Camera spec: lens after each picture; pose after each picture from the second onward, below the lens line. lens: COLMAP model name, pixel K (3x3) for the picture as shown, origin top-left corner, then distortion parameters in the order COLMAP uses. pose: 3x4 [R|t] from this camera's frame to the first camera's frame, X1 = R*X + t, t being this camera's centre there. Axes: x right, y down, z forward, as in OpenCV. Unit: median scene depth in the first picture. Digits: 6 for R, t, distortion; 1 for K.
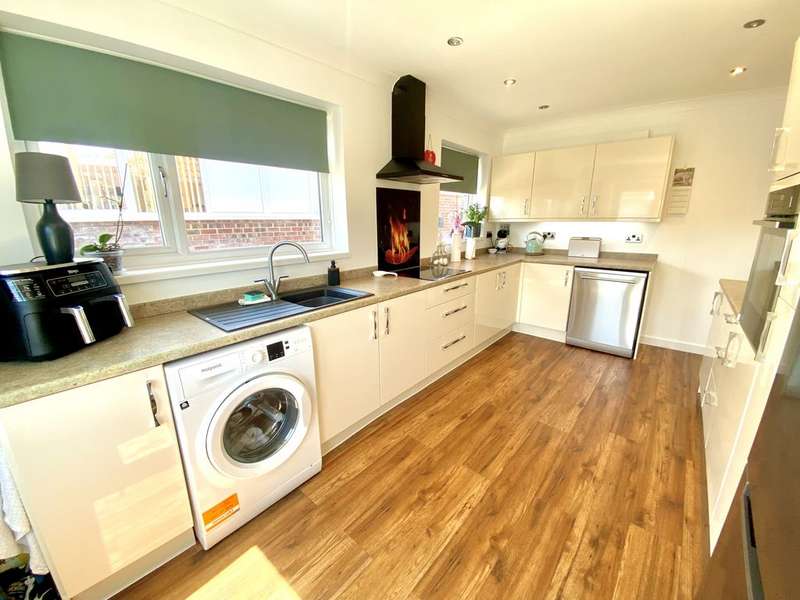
lens RADIAL K [[324.7, 0, 400.0], [0, 324.7, 300.0], [0, 0, 1]] dist [0.024066, -0.021544]
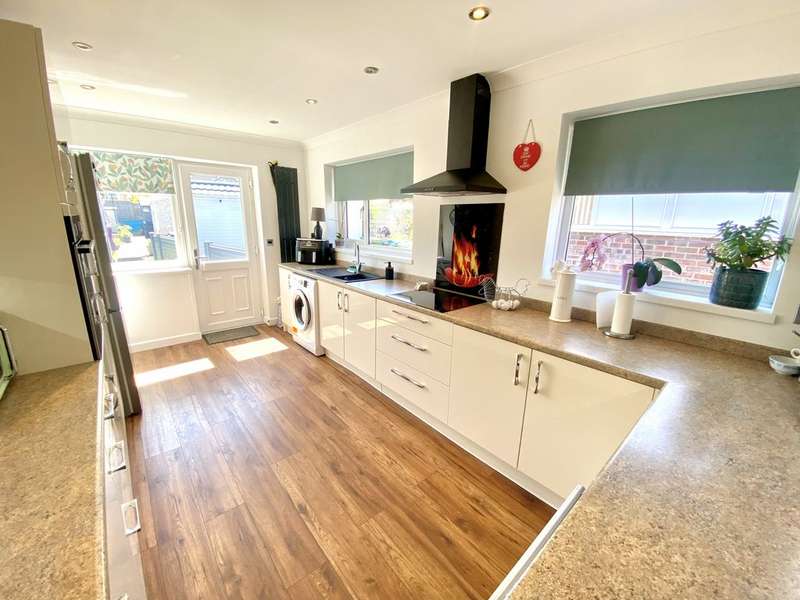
lens RADIAL K [[324.7, 0, 400.0], [0, 324.7, 300.0], [0, 0, 1]] dist [0.024066, -0.021544]
pose [[-0.147086, 0.245340, -0.958214, 1.182563], [-0.267140, 0.922897, 0.277303, -0.373019], [0.952367, 0.296764, -0.070205, 1.215583]]
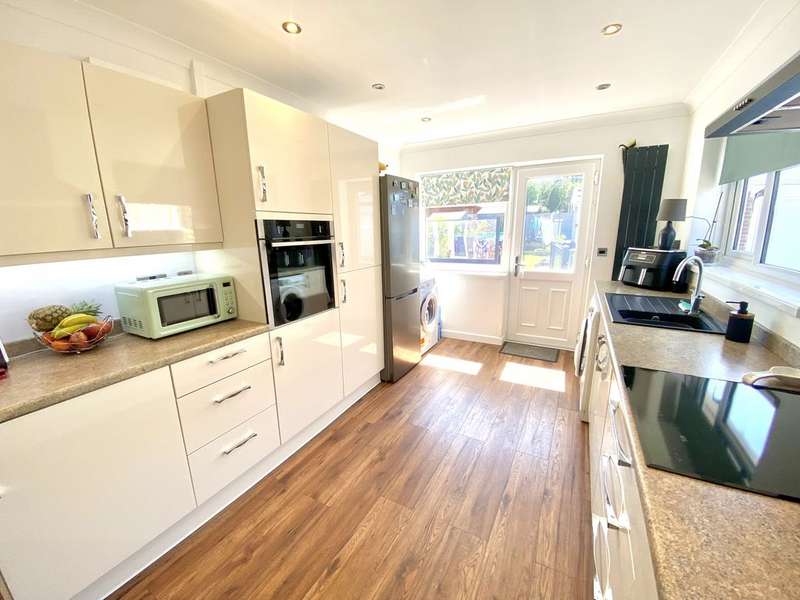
lens RADIAL K [[324.7, 0, 400.0], [0, 324.7, 300.0], [0, 0, 1]] dist [0.024066, -0.021544]
pose [[-0.977952, 0.067742, -0.197537, 0.568535], [-0.028865, 0.892996, 0.449139, -0.389277], [0.206825, 0.444938, -0.871352, 1.433467]]
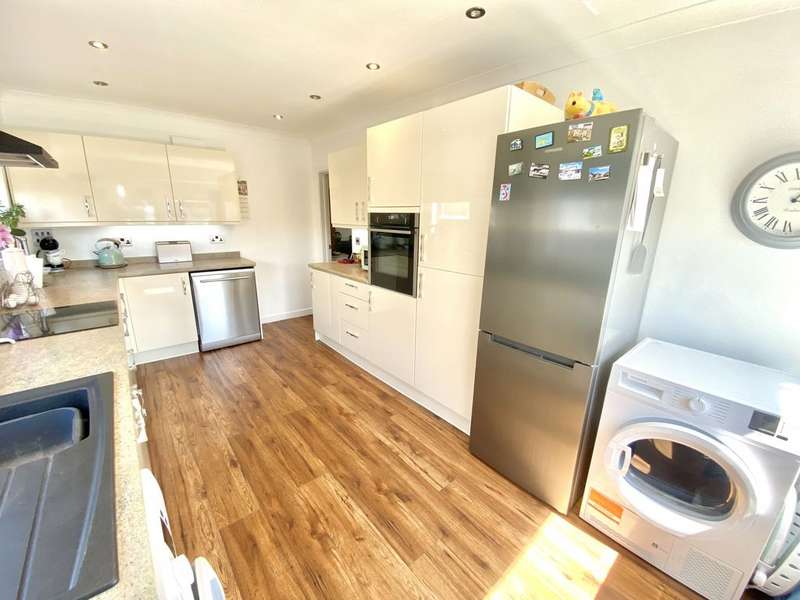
lens RADIAL K [[324.7, 0, 400.0], [0, 324.7, 300.0], [0, 0, 1]] dist [0.024066, -0.021544]
pose [[0.157384, -0.242514, 0.957297, -0.451716], [0.226822, 0.952339, 0.203967, -0.121458], [-0.961136, 0.185035, 0.204891, 0.343371]]
